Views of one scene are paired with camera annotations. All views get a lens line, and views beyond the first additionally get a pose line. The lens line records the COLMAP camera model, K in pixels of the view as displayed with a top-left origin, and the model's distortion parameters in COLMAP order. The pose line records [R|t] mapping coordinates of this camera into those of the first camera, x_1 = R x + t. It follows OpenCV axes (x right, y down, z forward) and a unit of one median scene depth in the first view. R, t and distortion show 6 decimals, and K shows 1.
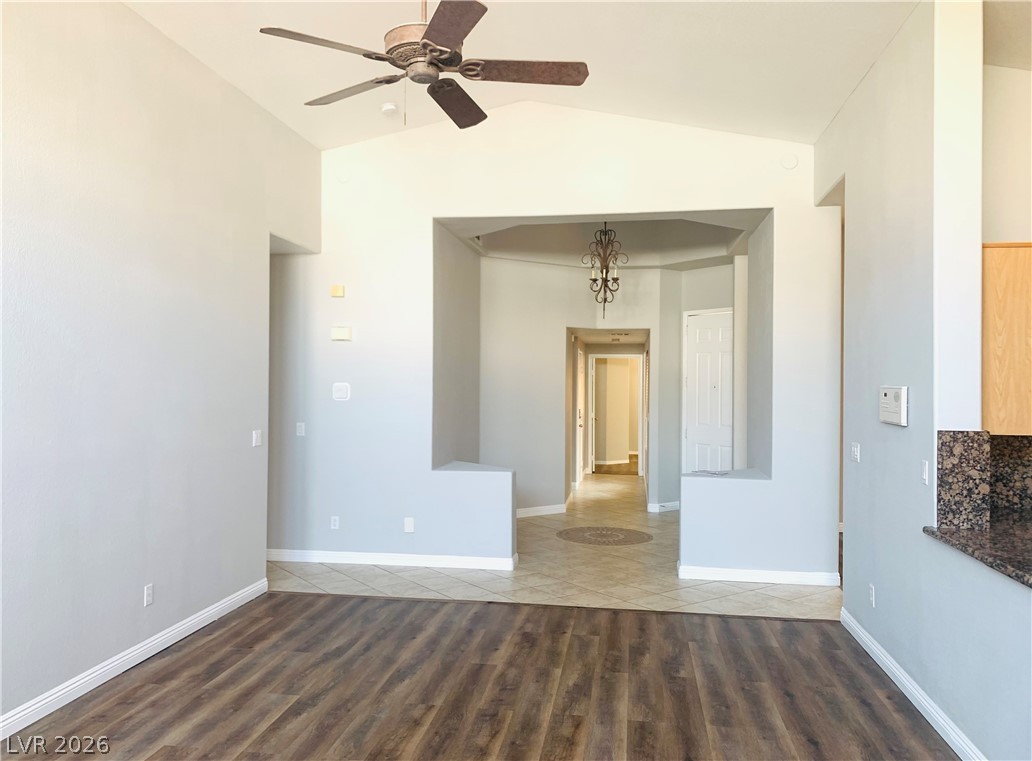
lens RADIAL K [[794.3, 0, 516.0], [0, 794.3, 380.5], [0, 0, 1]] dist [-0.001261, -0.002528]
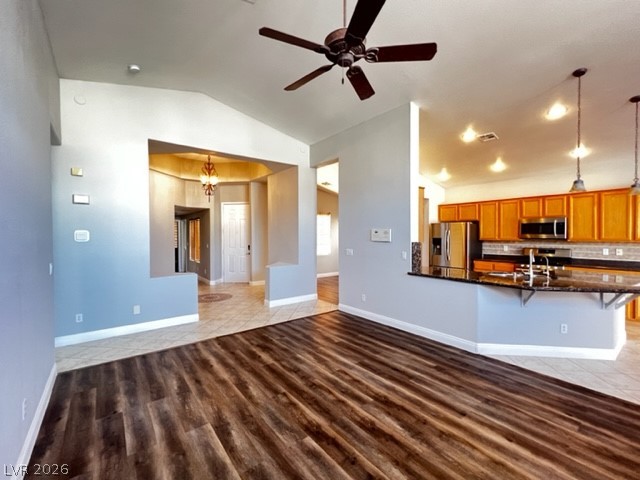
lens RADIAL K [[277.1, 0, 320.0], [0, 277.1, 240.0], [0, 0, 1]] dist [-0.000683, -0.000128]
pose [[0.684860, -0.027673, 0.728149, -0.474789], [0.006912, 0.999480, 0.031484, 0.013356], [-0.728642, -0.016529, 0.684695, 0.429784]]
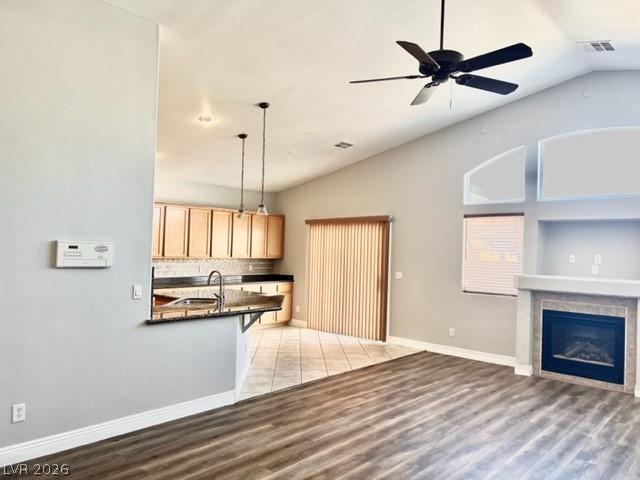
lens RADIAL K [[482.4, 0, 320.0], [0, 482.4, 240.0], [0, 0, 1]] dist [0.003315, 0.000328]
pose [[-0.835791, -0.017771, 0.548760, -0.359999], [-0.033136, 0.999287, -0.018107, 0.006882], [-0.548047, -0.033318, -0.835784, 1.490146]]
